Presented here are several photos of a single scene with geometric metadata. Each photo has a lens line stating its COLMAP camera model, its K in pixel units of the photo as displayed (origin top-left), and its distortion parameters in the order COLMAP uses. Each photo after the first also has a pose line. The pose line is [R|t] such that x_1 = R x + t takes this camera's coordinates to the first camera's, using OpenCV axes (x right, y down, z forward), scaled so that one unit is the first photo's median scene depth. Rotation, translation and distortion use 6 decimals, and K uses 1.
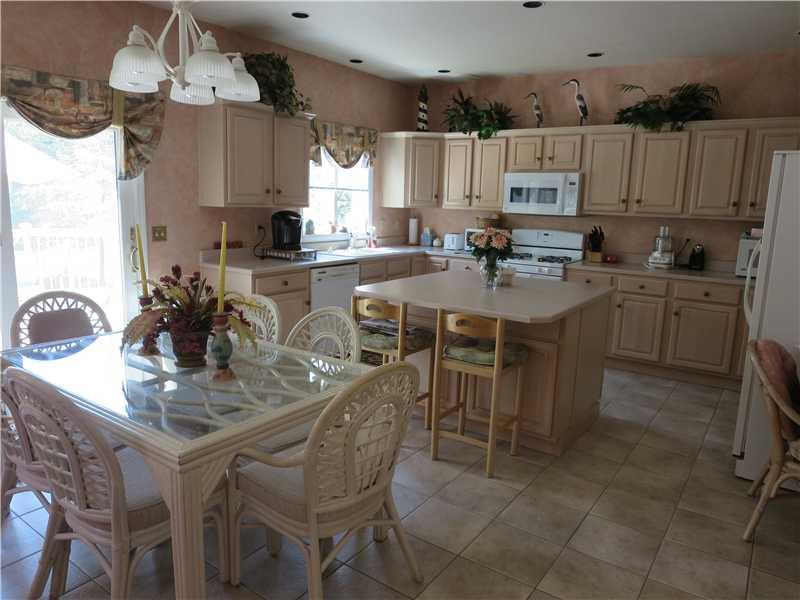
lens RADIAL K [[564.4, 0, 401.0], [0, 564.4, 300.8], [0, 0, 1]] dist [-0.032370, 0.016980]
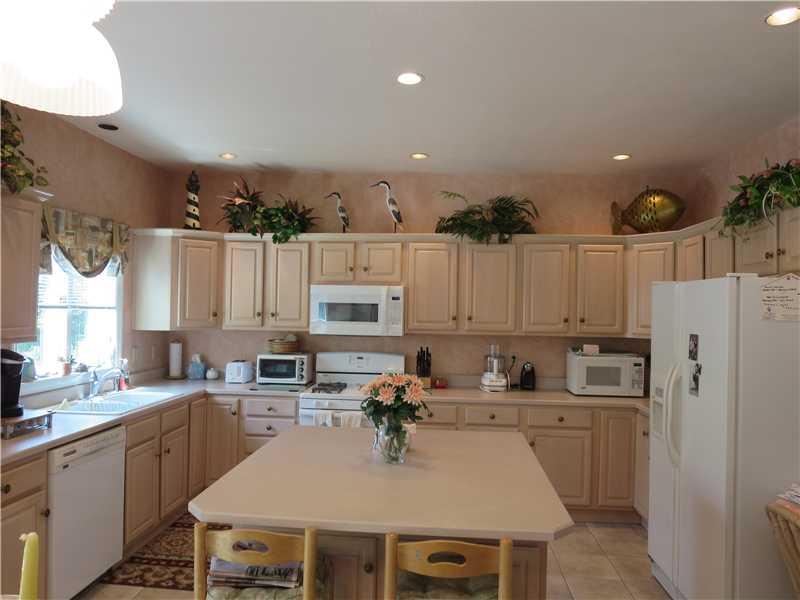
lens RADIAL K [[564.4, 0, 397.8], [0, 564.4, 296.6], [0, 0, 1]] dist [-0.032370, 0.016980]
pose [[0.863967, -0.003234, 0.503537, -0.117137], [0.096238, 0.982607, -0.158814, -0.072471], [-0.494266, 0.185669, 0.849252, 0.263201]]
